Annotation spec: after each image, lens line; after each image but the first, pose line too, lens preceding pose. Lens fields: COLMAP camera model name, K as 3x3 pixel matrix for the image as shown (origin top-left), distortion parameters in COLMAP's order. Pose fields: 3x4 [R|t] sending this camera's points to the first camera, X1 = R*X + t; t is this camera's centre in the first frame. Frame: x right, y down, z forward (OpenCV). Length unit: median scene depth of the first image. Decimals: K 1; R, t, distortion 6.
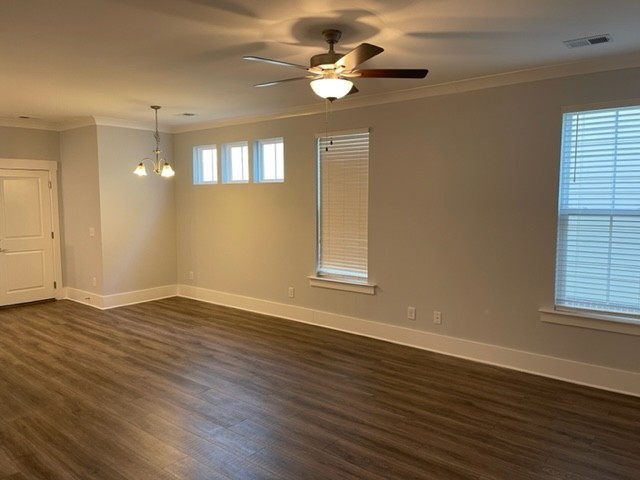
lens RADIAL K [[483.6, 0, 327.7], [0, 483.6, 242.7], [0, 0, 1]] dist [0.075946, -0.105088]
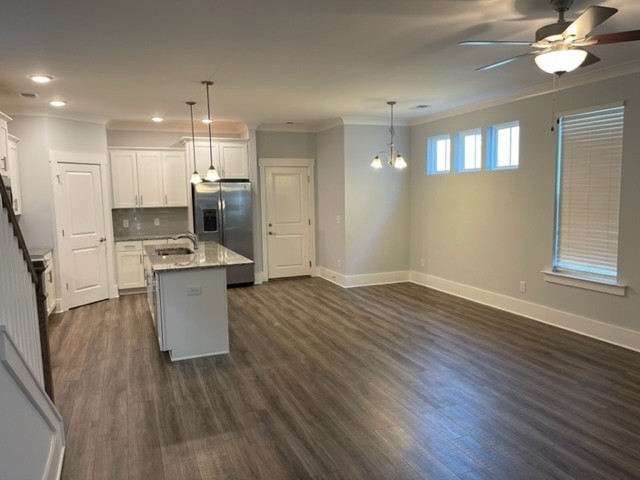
lens RADIAL K [[483.6, 0, 327.7], [0, 483.6, 242.7], [0, 0, 1]] dist [0.075946, -0.105088]
pose [[0.879964, 0.037197, -0.473582, 0.040512], [-0.029024, 0.999277, 0.024557, 0.006608], [0.474153, -0.007863, 0.880407, -0.007748]]
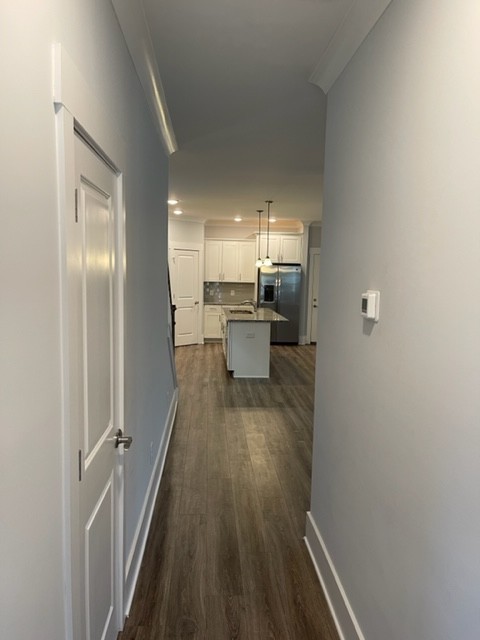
lens RADIAL K [[483.9, 0, 240.0], [0, 483.9, 320.0], [0, 0, 1]] dist [0.073757, -0.105941]
pose [[0.679214, 0.091014, -0.728276, 0.377868], [-0.092705, 0.994973, 0.037884, 0.028179], [0.728062, 0.041784, 0.684236, -0.299658]]
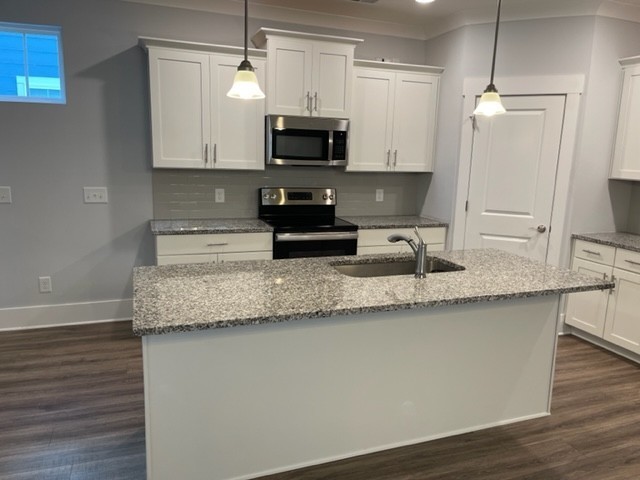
lens RADIAL K [[483.6, 0, 327.7], [0, 483.6, 242.7], [0, 0, 1]] dist [0.075946, -0.105088]
pose [[-0.501908, 0.146672, -0.852394, -0.287383], [-0.113422, 0.965845, 0.232980, -0.068523], [0.857452, 0.213615, -0.468129, 0.914357]]
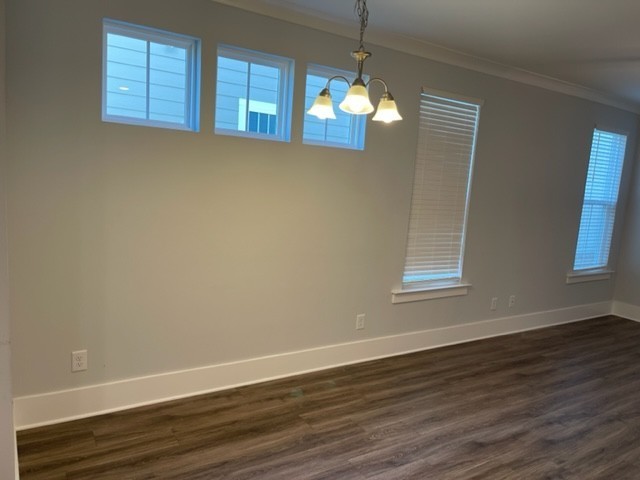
lens RADIAL K [[480.2, 0, 324.8], [0, 480.2, 248.1], [0, 0, 1]] dist [0.068030, -0.095924]
pose [[0.307223, -0.120519, 0.943975, -0.784582], [0.022725, 0.992595, 0.119330, -0.085199], [-0.951366, -0.015209, 0.307687, 0.953535]]
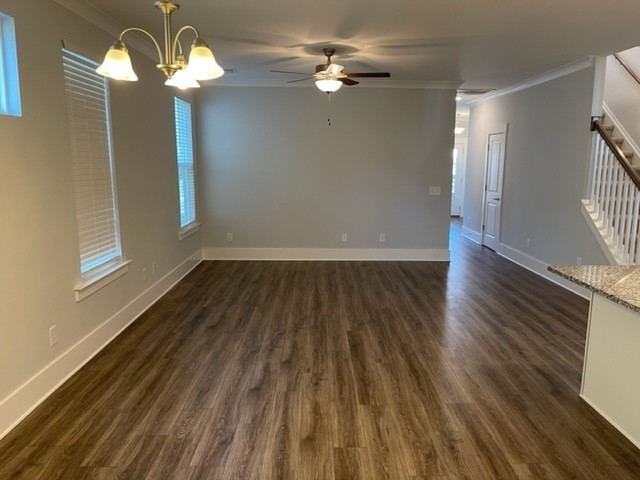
lens RADIAL K [[480.2, 0, 324.8], [0, 480.2, 248.1], [0, 0, 1]] dist [0.068030, -0.095924]
pose [[-0.642496, -0.138453, 0.753677, -0.727824], [0.070808, 0.968607, 0.238298, -0.104084], [-0.763011, 0.206472, -0.612523, 1.214811]]
